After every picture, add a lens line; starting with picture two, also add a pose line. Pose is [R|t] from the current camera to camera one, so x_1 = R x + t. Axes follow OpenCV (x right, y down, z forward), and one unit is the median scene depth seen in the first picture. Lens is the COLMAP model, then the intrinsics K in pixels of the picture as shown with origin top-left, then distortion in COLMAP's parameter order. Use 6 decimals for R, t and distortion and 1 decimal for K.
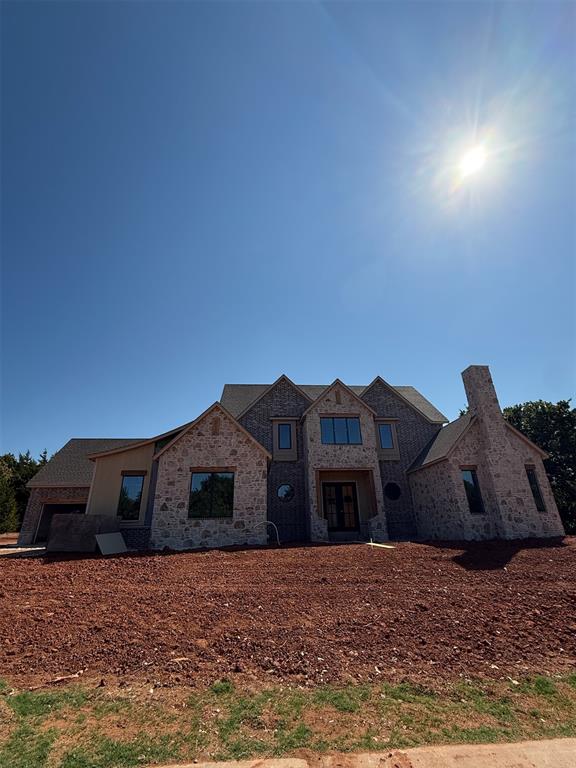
lens RADIAL K [[338.0, 0, 288.0], [0, 338.0, 384.0], [0, 0, 1]] dist [0.001841, -0.000113]
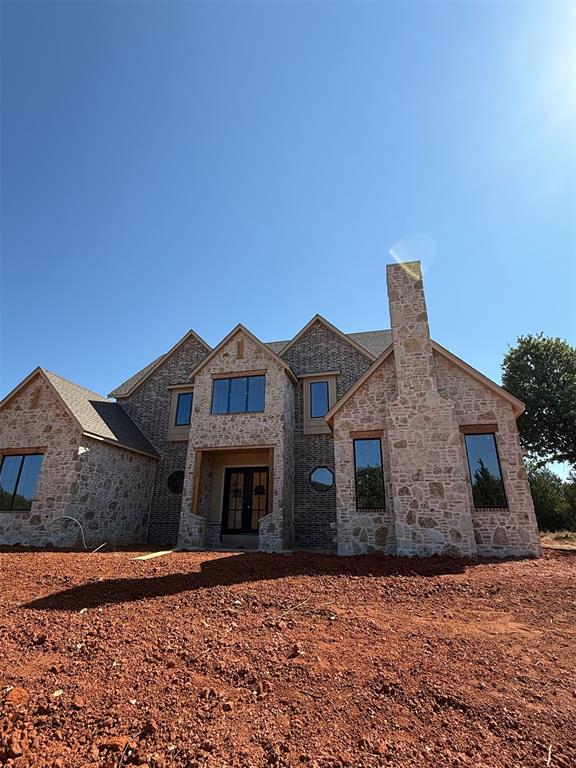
lens RADIAL K [[388.0, 0, 288.0], [0, 388.0, 384.0], [0, 0, 1]] dist [0.001060, 0.000273]
pose [[0.947424, -0.086796, -0.307983, 0.645655], [0.099049, 0.994785, 0.024348, 0.134396], [0.304263, -0.053573, 0.951080, 0.328867]]
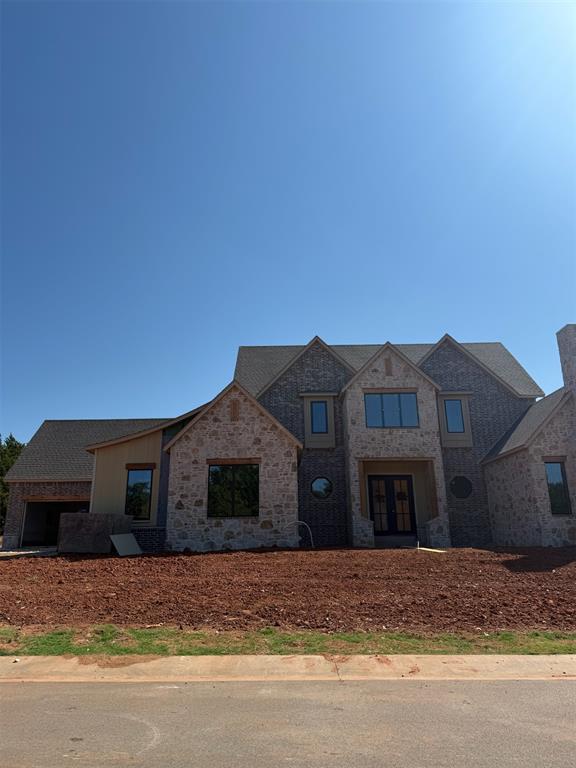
lens RADIAL K [[521.9, 0, 288.0], [0, 521.9, 384.0], [0, 0, 1]] dist [0.155796, -0.270558]
pose [[0.996795, -0.014192, -0.078729, 0.019206], [0.023716, 0.992321, 0.121390, -0.092953], [0.076402, -0.122868, 0.989478, -0.256666]]
